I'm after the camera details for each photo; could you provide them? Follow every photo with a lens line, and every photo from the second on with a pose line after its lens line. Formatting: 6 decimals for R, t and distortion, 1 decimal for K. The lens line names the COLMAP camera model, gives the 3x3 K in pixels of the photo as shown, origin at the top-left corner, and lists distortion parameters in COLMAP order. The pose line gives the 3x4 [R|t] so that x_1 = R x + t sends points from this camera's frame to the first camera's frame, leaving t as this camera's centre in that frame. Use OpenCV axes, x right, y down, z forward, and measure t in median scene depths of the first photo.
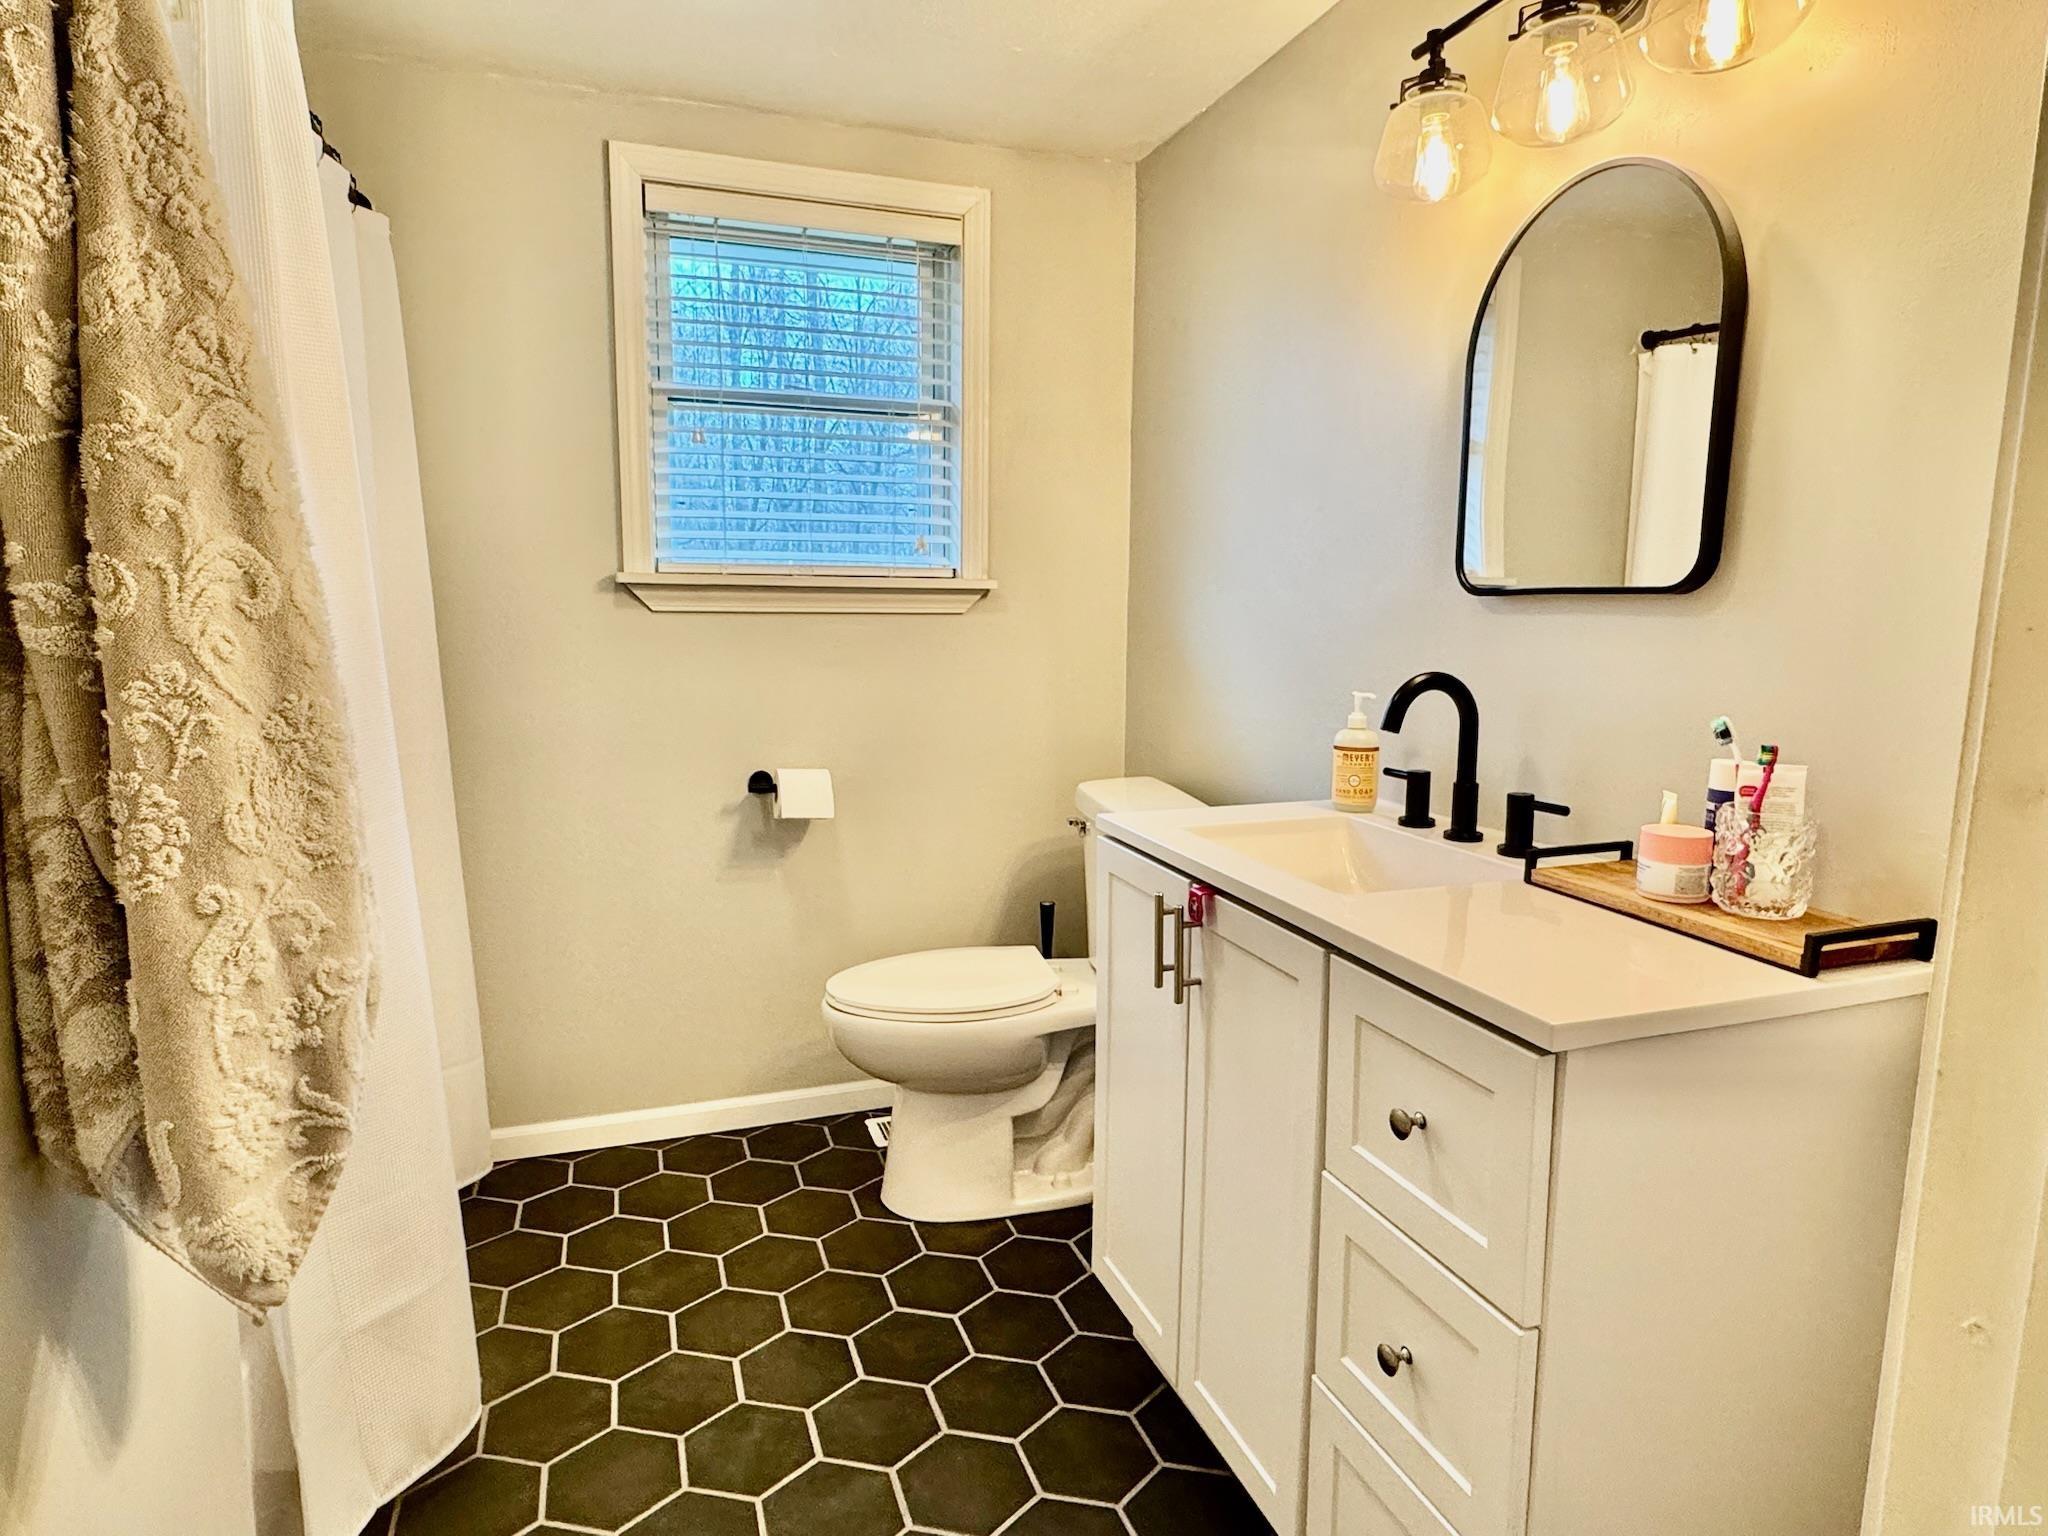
lens RADIAL K [[1184.2, 0, 1024.2], [0, 1184.2, 770.6], [0, 0, 1]] dist [0.006974, -0.000066]
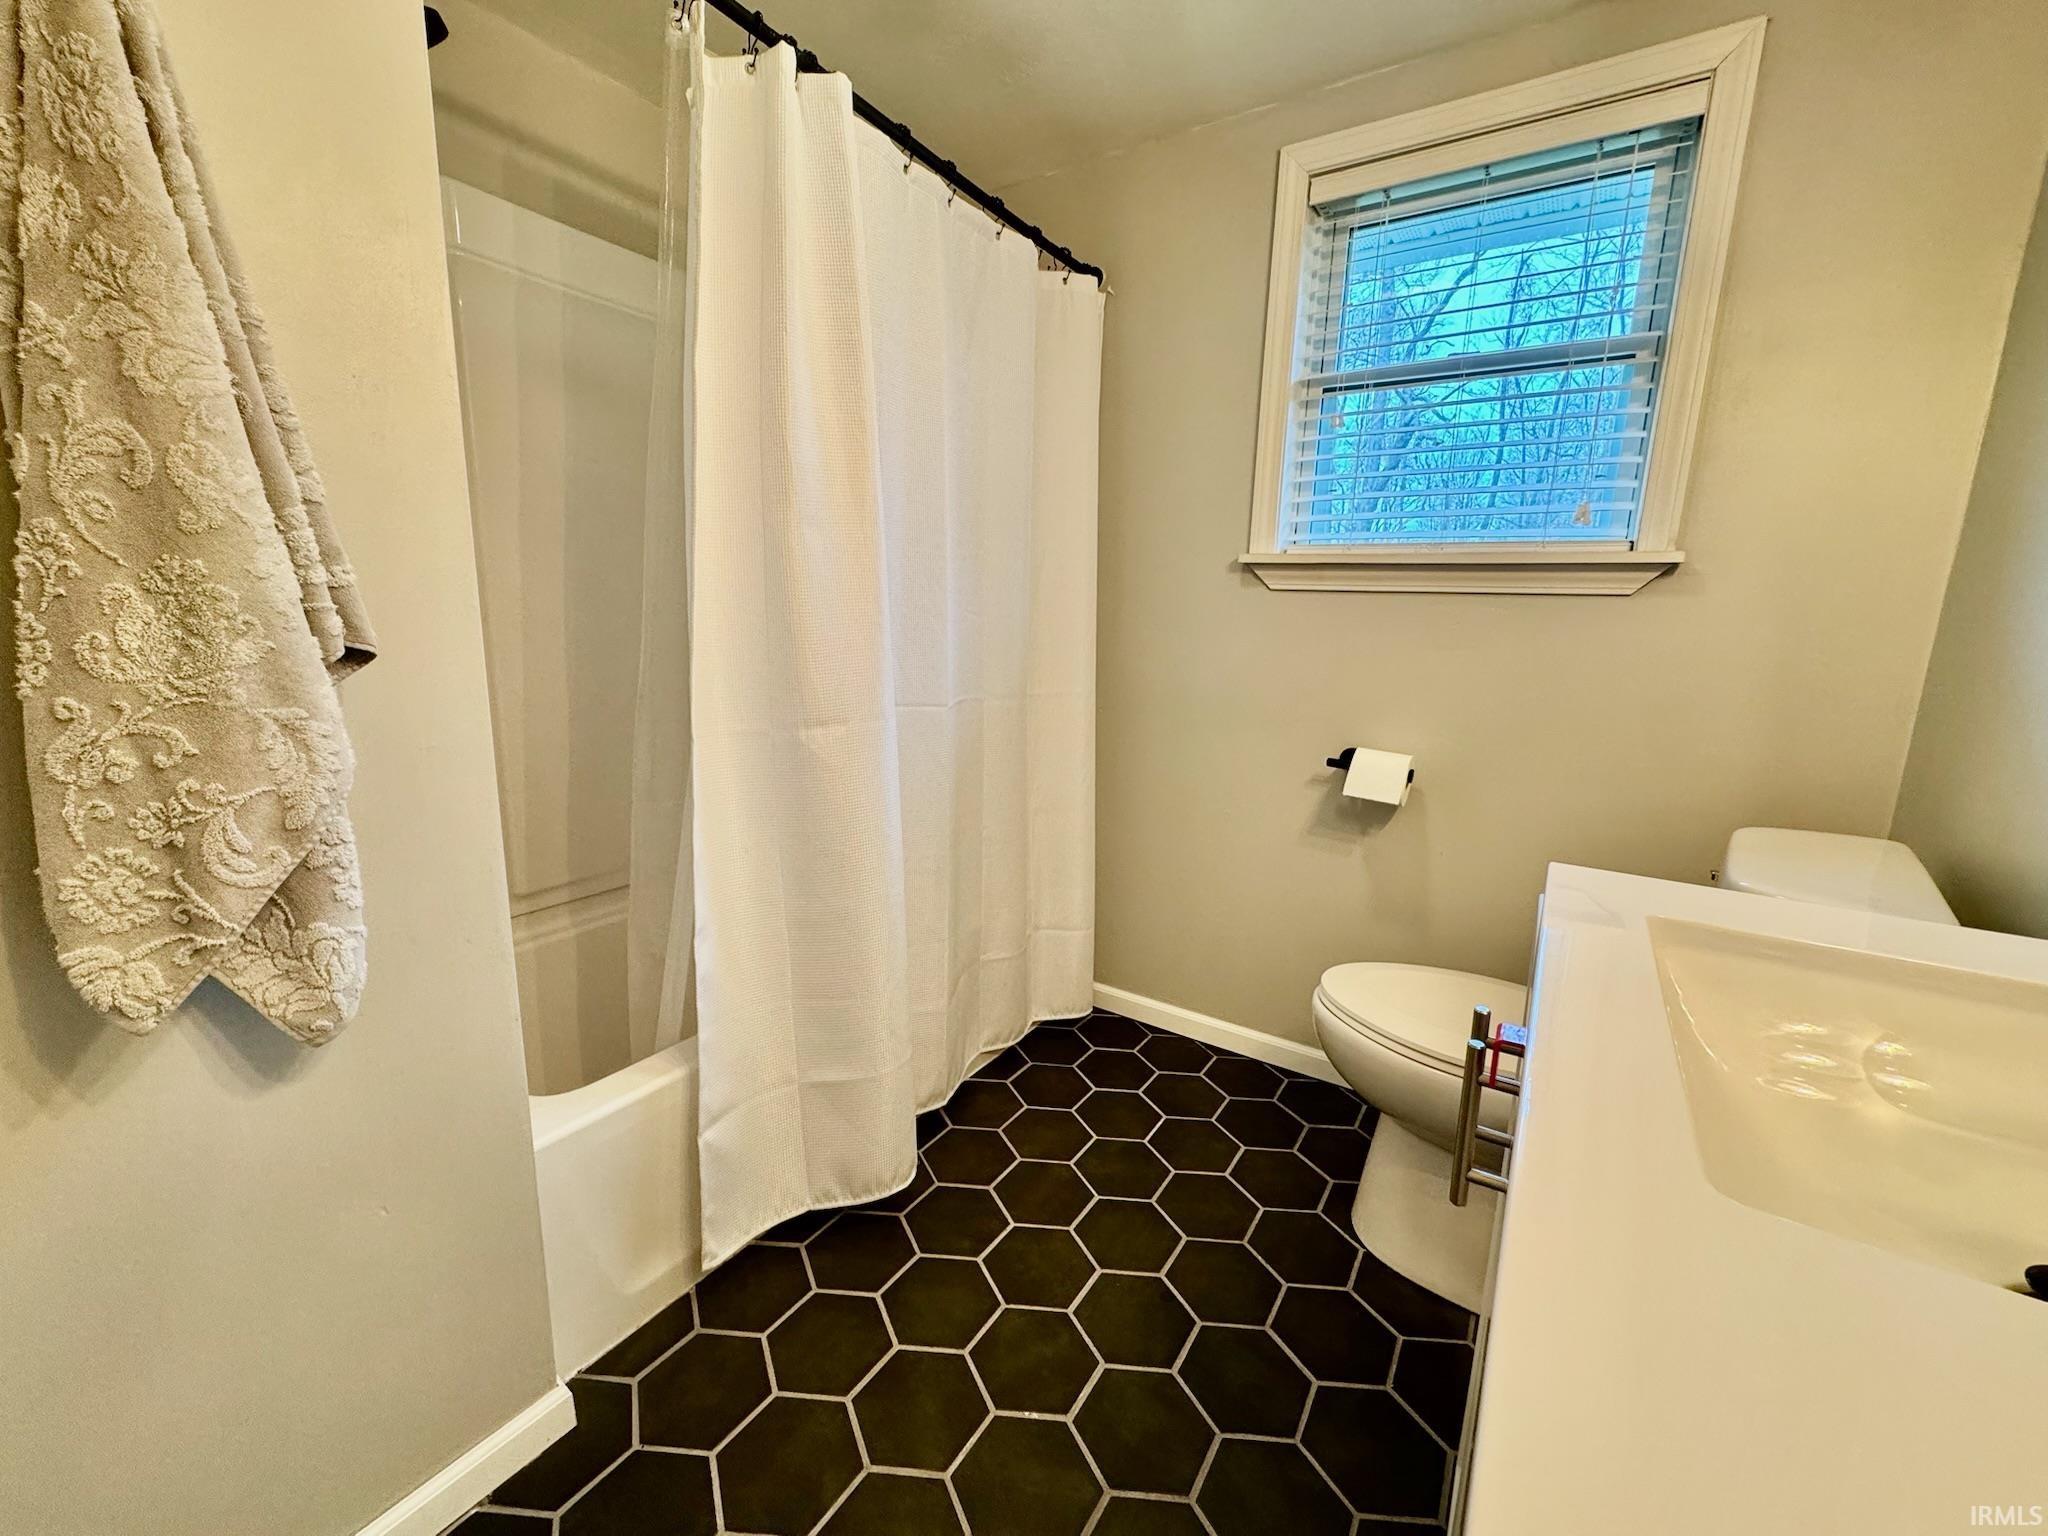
lens RADIAL K [[827.9, 0, 1021.8], [0, 827.9, 766.2], [0, 0, 1]] dist [-0.000998, 0.000081]
pose [[0.602059, 0.160884, -0.782075, 0.574552], [-0.136372, 0.985817, 0.097815, -0.051431], [0.786720, 0.047763, 0.615460, 1.146620]]
